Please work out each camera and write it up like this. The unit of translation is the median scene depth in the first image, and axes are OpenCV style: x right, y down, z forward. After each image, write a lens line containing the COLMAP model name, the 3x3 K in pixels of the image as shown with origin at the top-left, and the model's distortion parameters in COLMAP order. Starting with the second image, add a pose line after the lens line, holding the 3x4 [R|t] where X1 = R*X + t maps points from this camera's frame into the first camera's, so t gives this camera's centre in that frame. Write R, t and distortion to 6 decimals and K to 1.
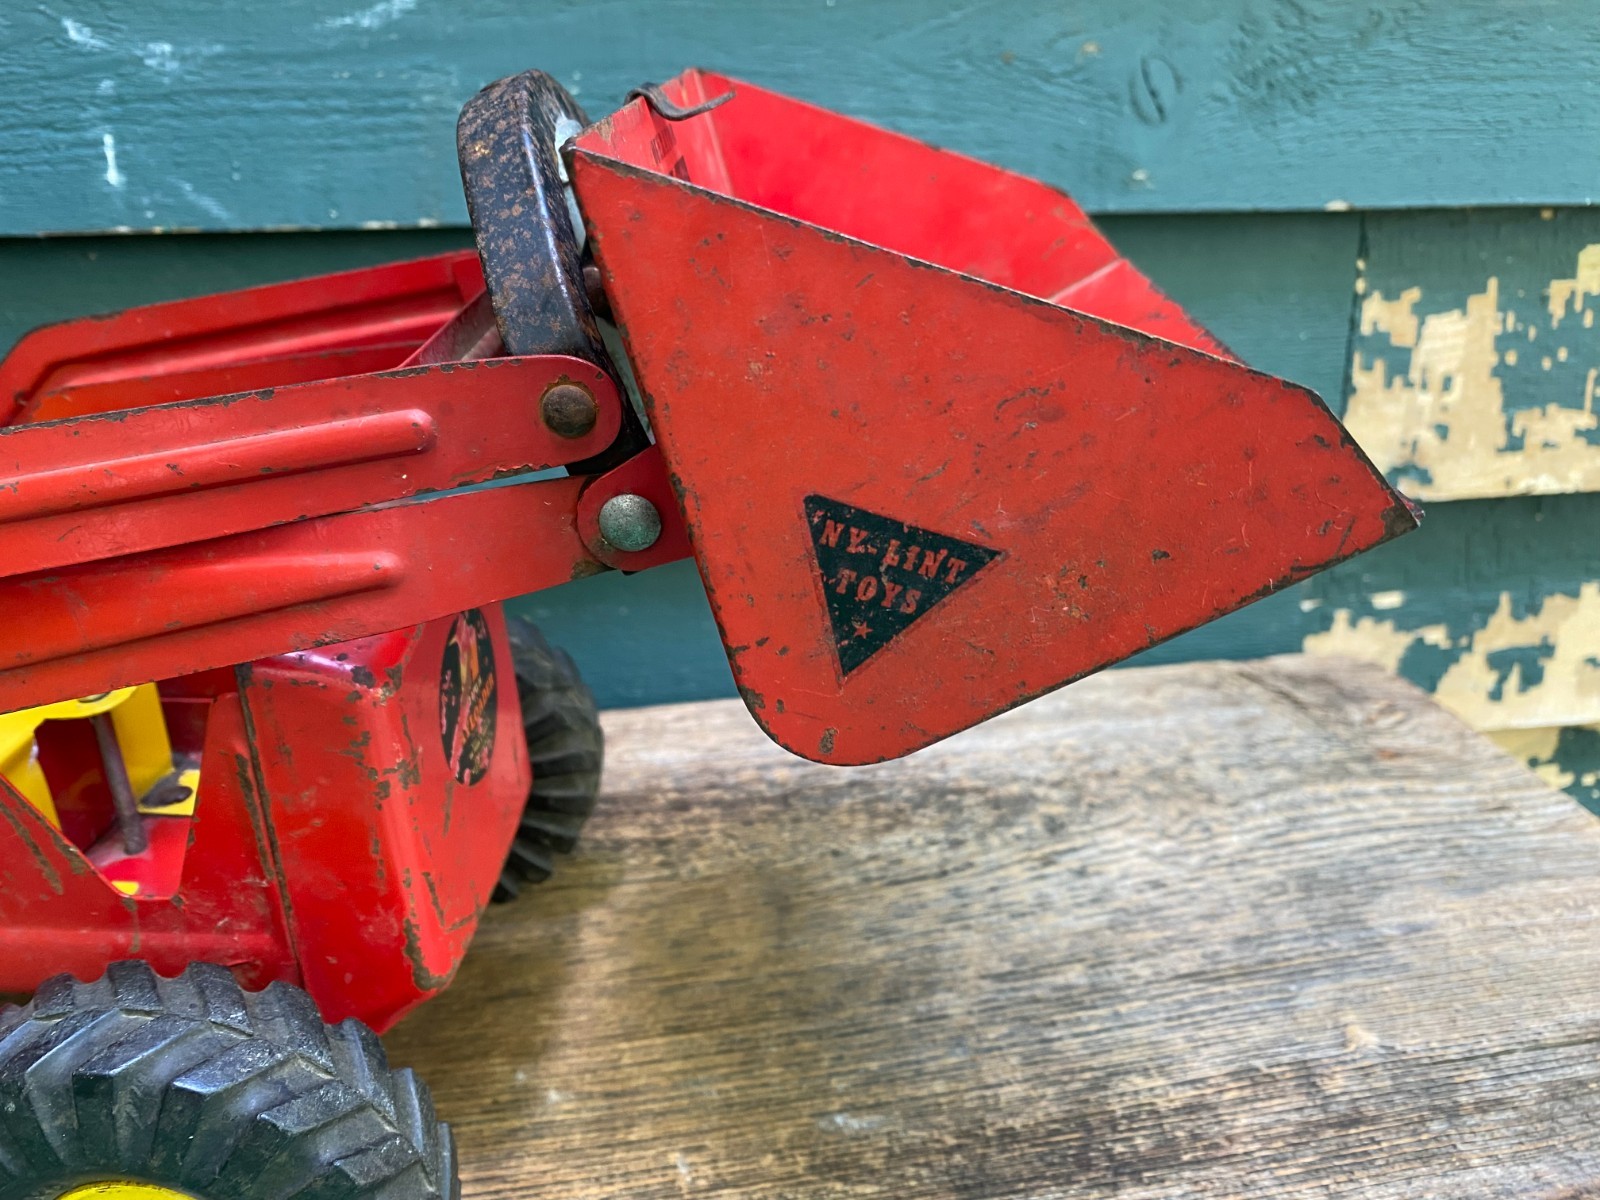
lens RADIAL K [[1247.9, 0, 818.1], [0, 1247.9, 558.1], [0, 0, 1]] dist [-0.014662, -0.005286]
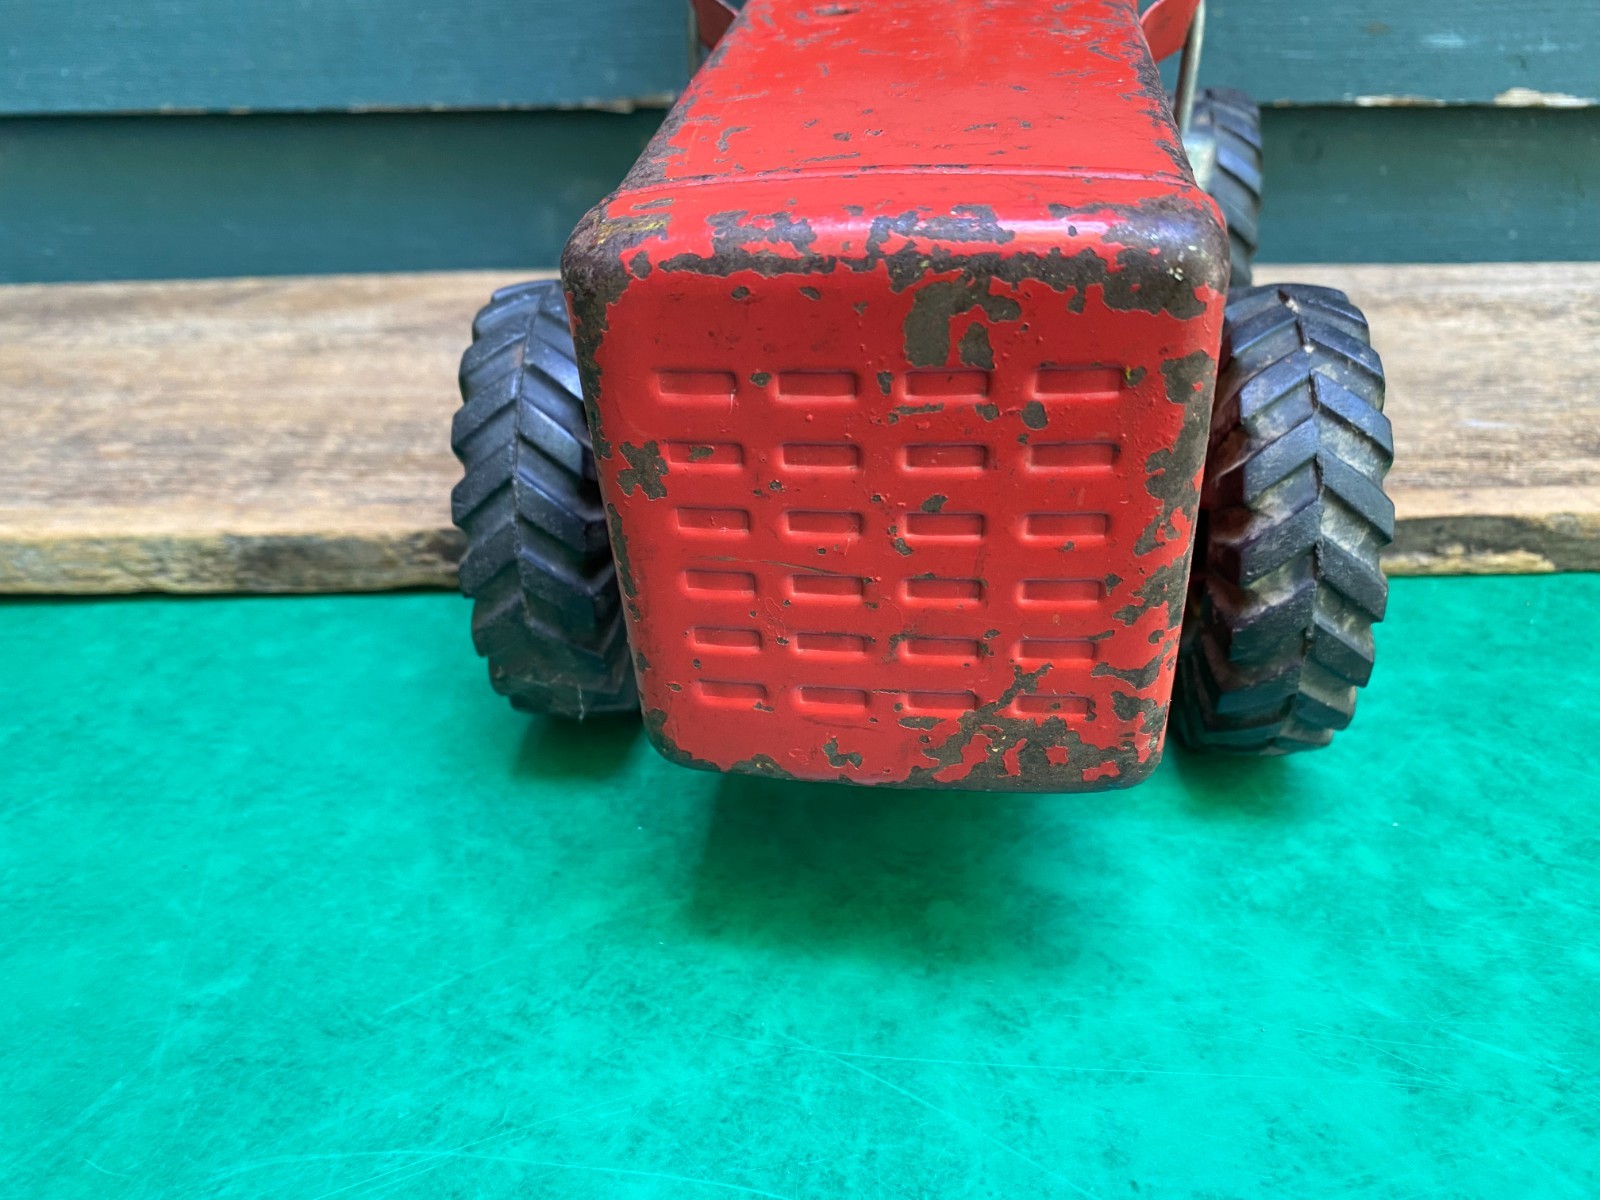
lens RADIAL K [[1247.9, 0, 756.4], [0, 1247.9, 614.6], [0, 0, 1]] dist [-0.014662, -0.005286]
pose [[0.975823, 0.077767, -0.204259, -0.335533], [-0.056321, 0.992467, 0.108796, 0.429190], [0.211182, -0.094661, 0.972852, -0.339284]]
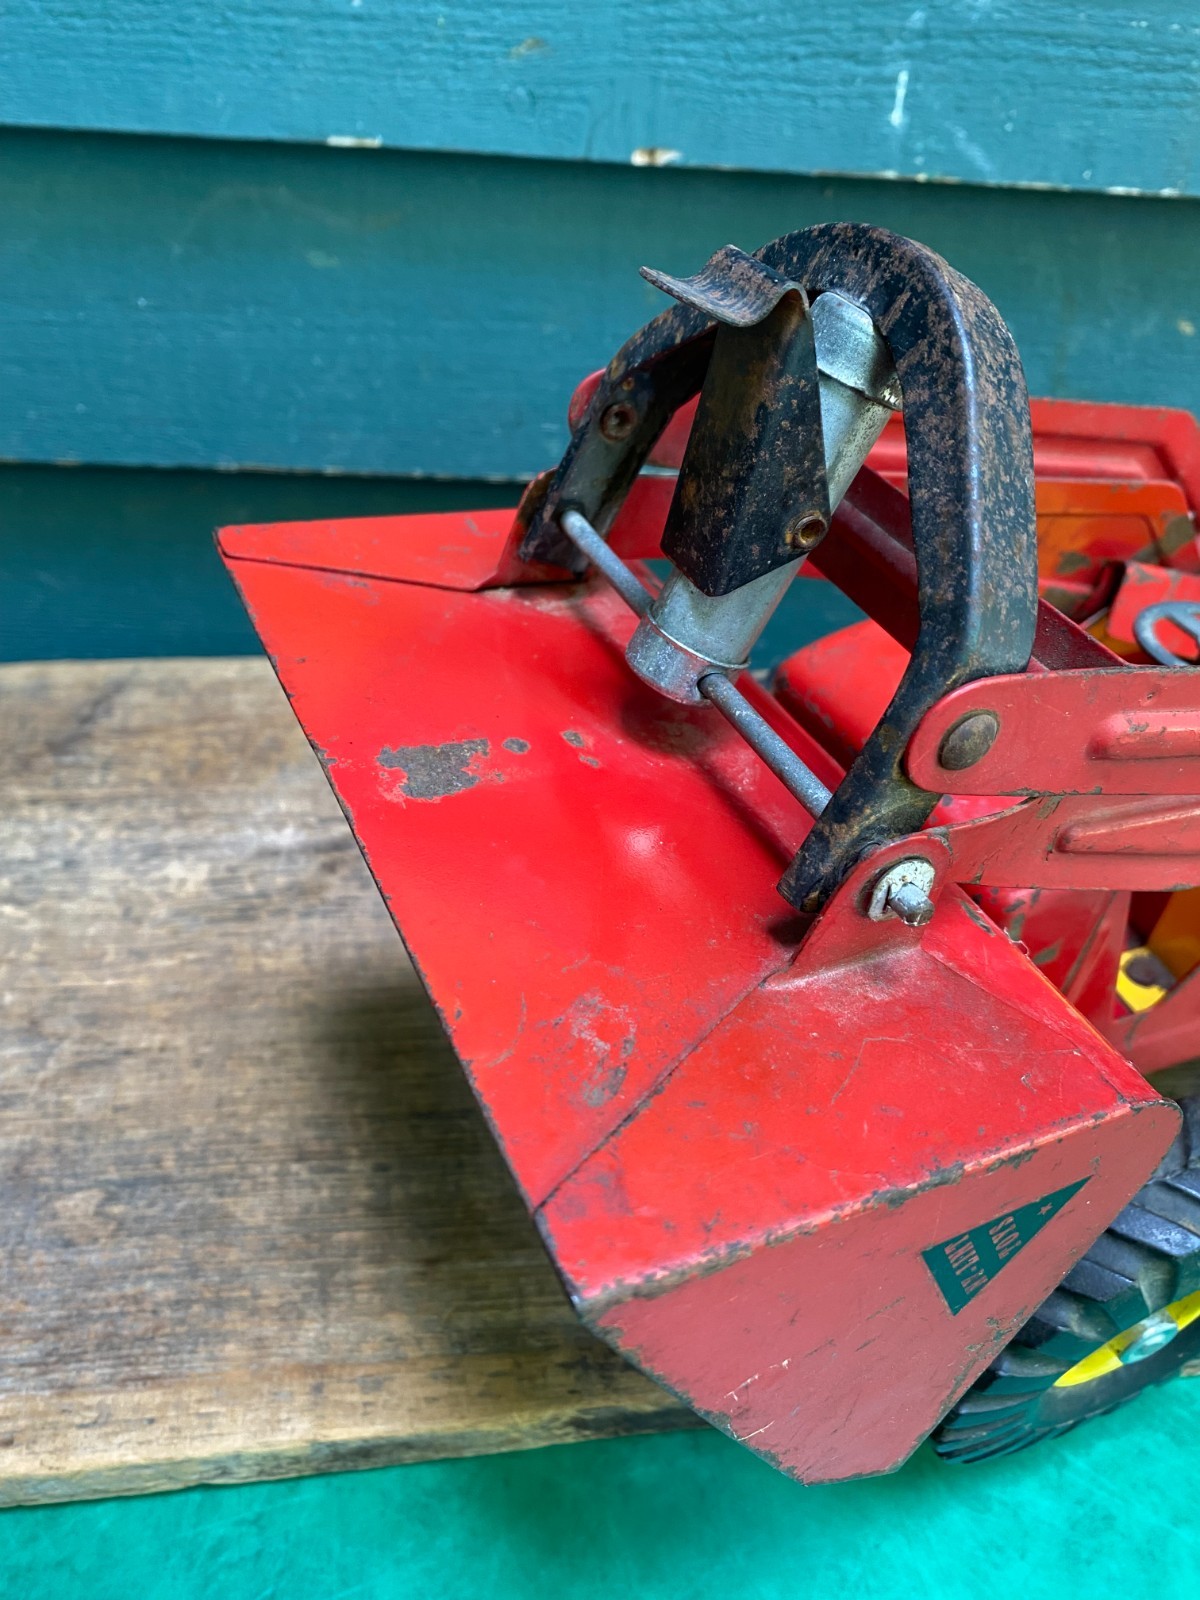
lens RADIAL K [[1296.9, 0, 588.6], [0, 1296.9, 773.4], [0, 0, 1]] dist [-0.053260, 0.044073]
pose [[0.994101, 0.105714, -0.024242, -0.746960], [-0.094907, 0.956073, 0.277341, -0.069515], [0.052496, -0.273404, 0.960466, -0.136939]]
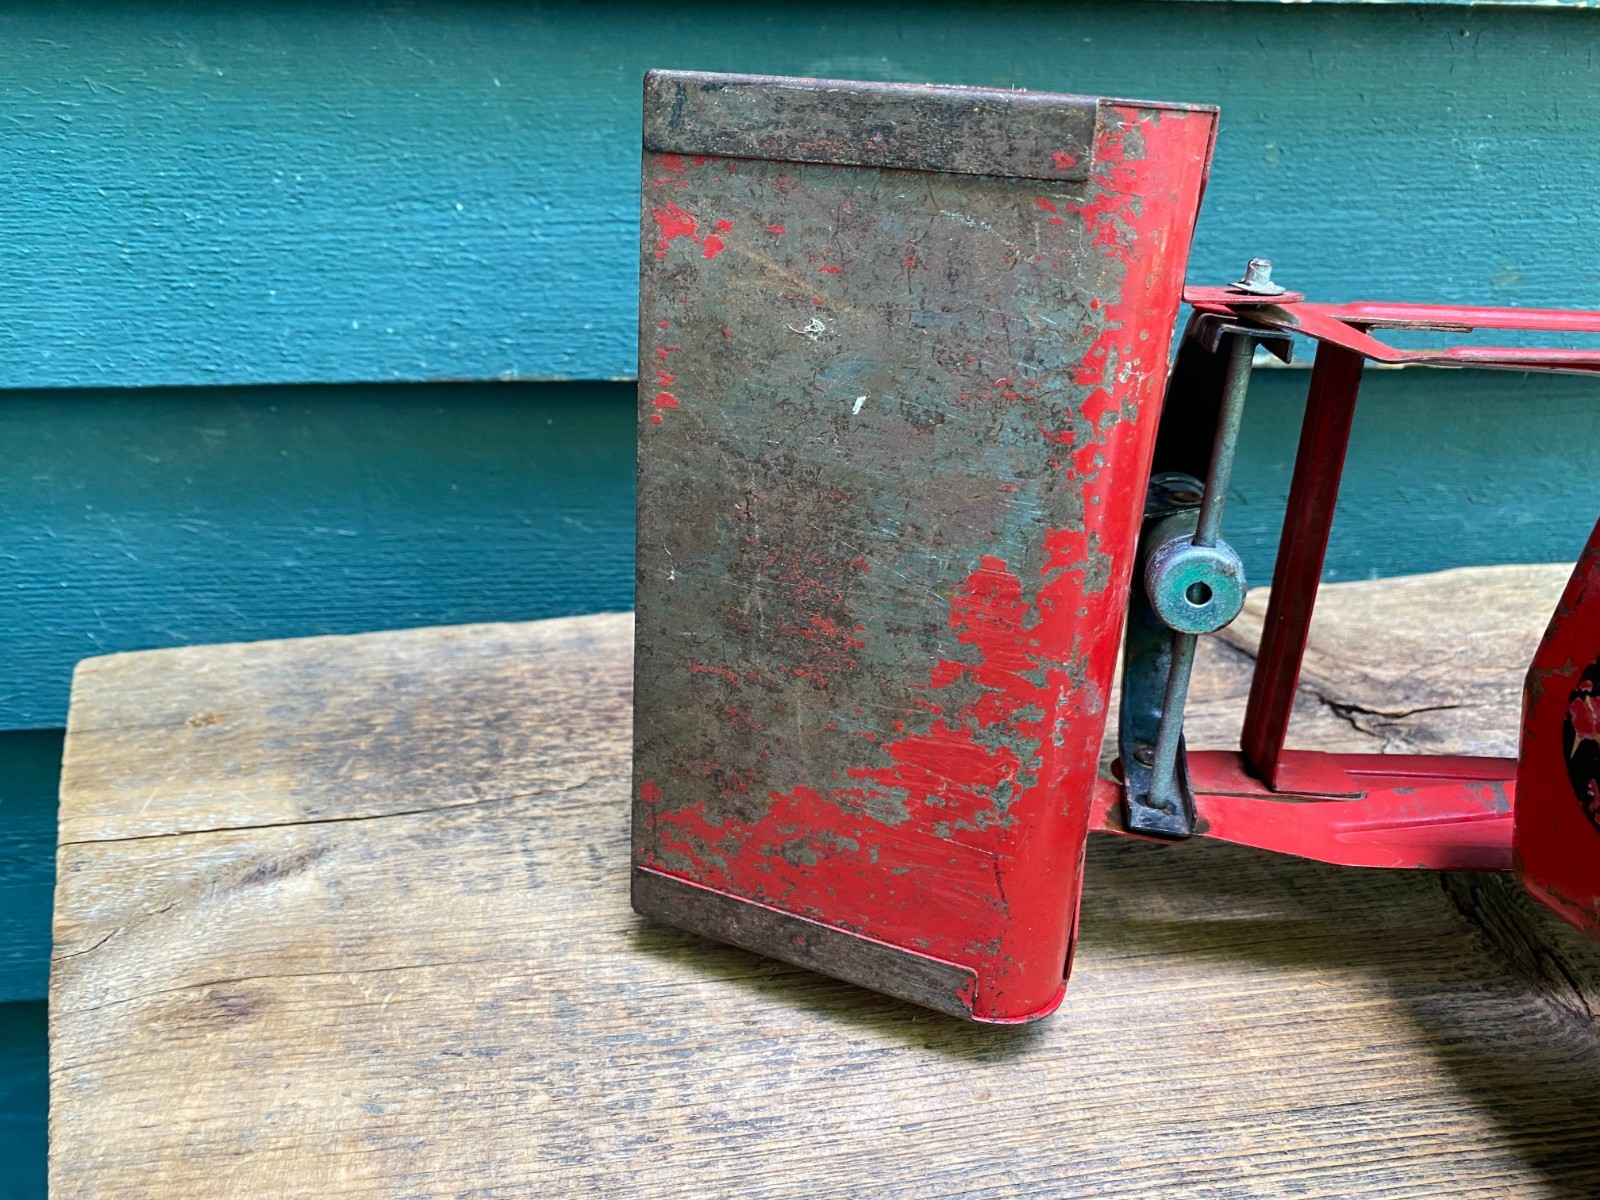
lens RADIAL K [[1247.9, 0, 772.4], [0, 1247.9, 609.9], [0, 0, 1]] dist [-0.014662, -0.005286]
pose [[0.998070, 0.030186, -0.054268, -1.093777], [-0.023310, 0.992115, 0.123148, 0.083155], [0.057557, -0.121645, 0.990903, 0.027183]]
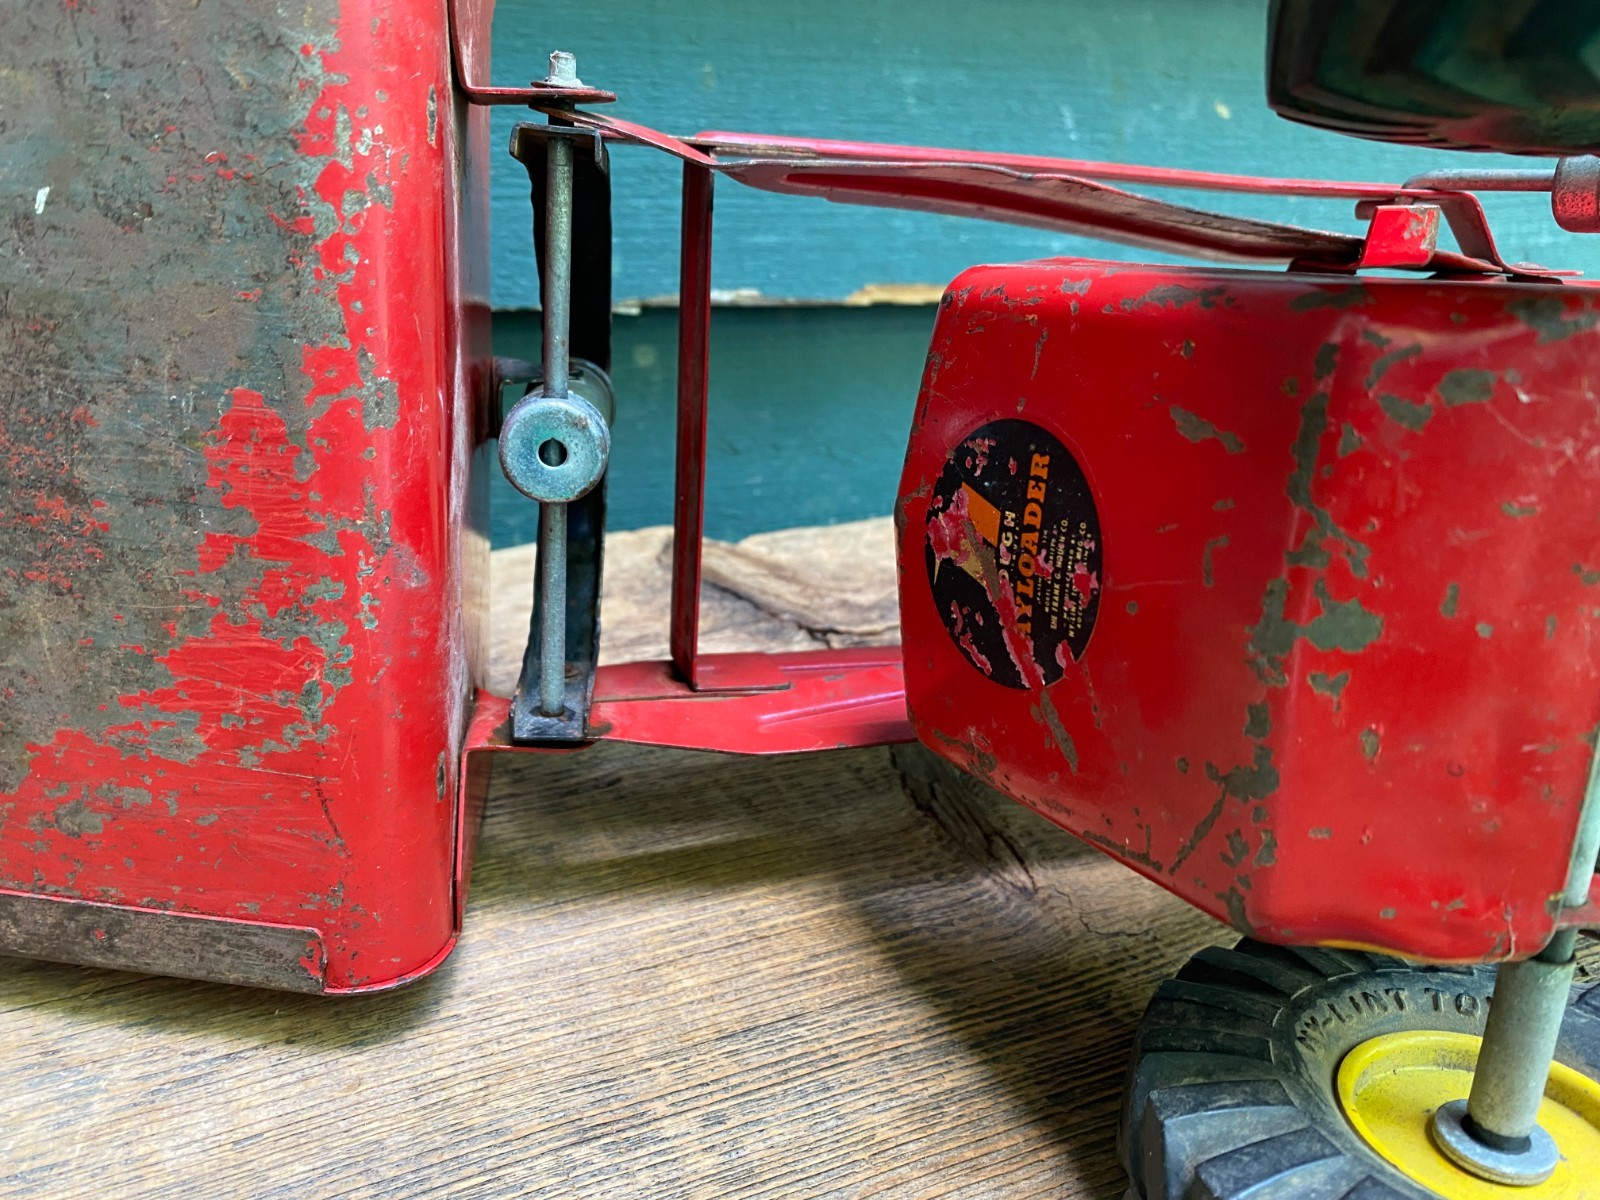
lens RADIAL K [[1247.9, 0, 790.7], [0, 1247.9, 613.3], [0, 0, 1]] dist [-0.014662, -0.005286]
pose [[0.968889, -0.055162, 0.241272, -0.952462], [0.037071, 0.996194, 0.078894, 0.175141], [-0.244705, -0.067495, 0.967245, 0.103804]]
